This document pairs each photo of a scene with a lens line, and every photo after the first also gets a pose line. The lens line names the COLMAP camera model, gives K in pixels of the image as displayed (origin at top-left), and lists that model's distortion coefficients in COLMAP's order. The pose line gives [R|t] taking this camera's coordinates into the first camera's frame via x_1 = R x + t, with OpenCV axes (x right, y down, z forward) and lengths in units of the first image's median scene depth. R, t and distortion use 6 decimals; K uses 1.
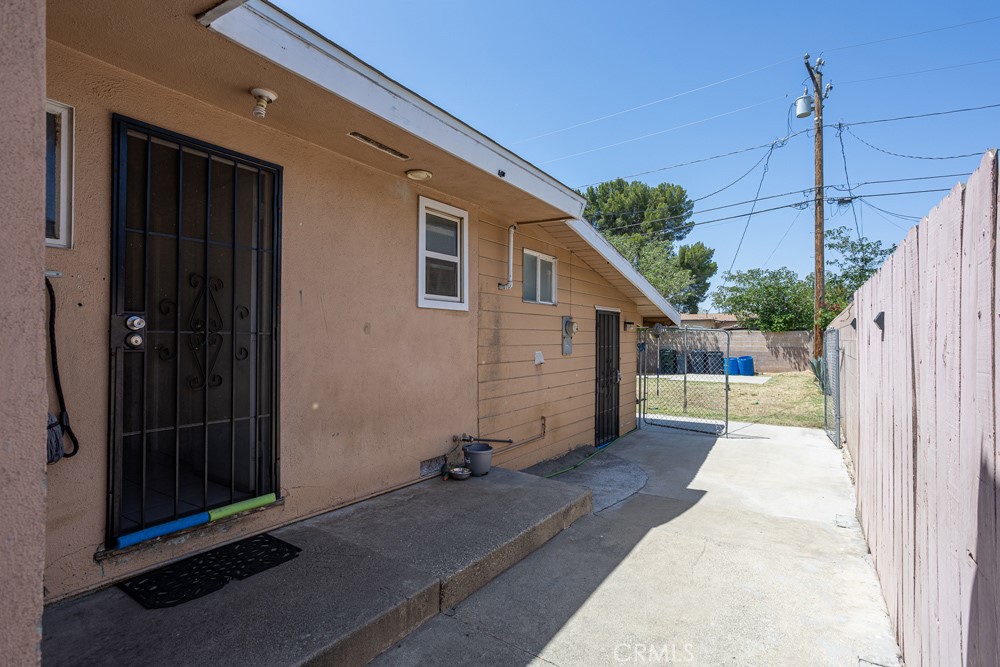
lens RADIAL K [[504.8, 0, 500.0], [0, 504.8, 333.5], [0, 0, 1]] dist [-0.019044, 0.000732]
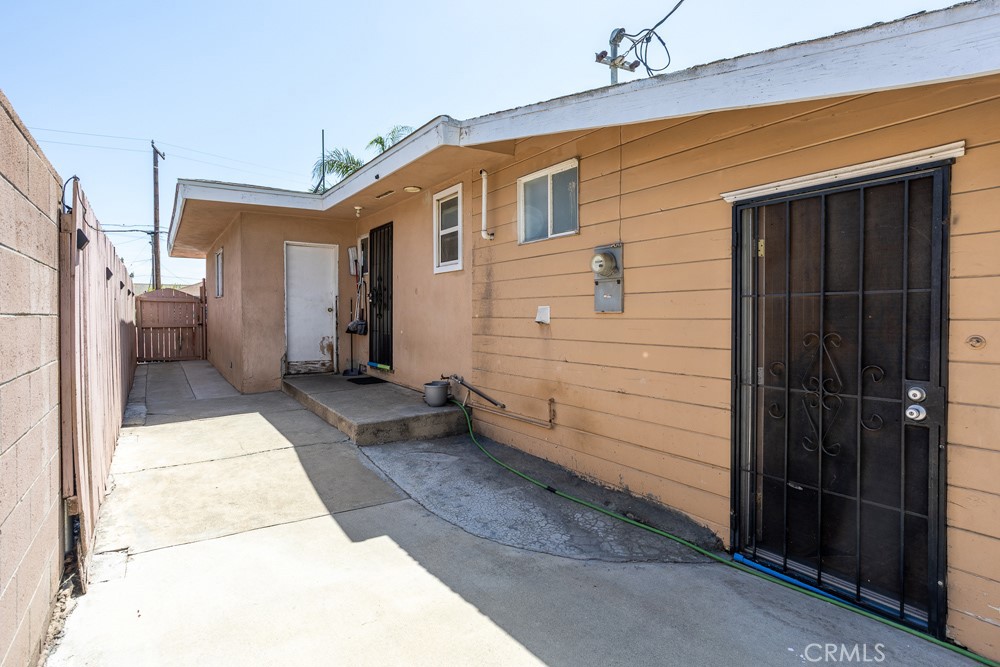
lens RADIAL K [[495.7, 0, 500.0], [0, 495.7, 333.5], [0, 0, 1]] dist [-0.070340, -0.000086]
pose [[-0.379642, 0.022478, -0.924861, 0.844080], [-0.001943, 0.999683, 0.025095, 0.063933], [0.925132, 0.011324, -0.379478, 1.349961]]
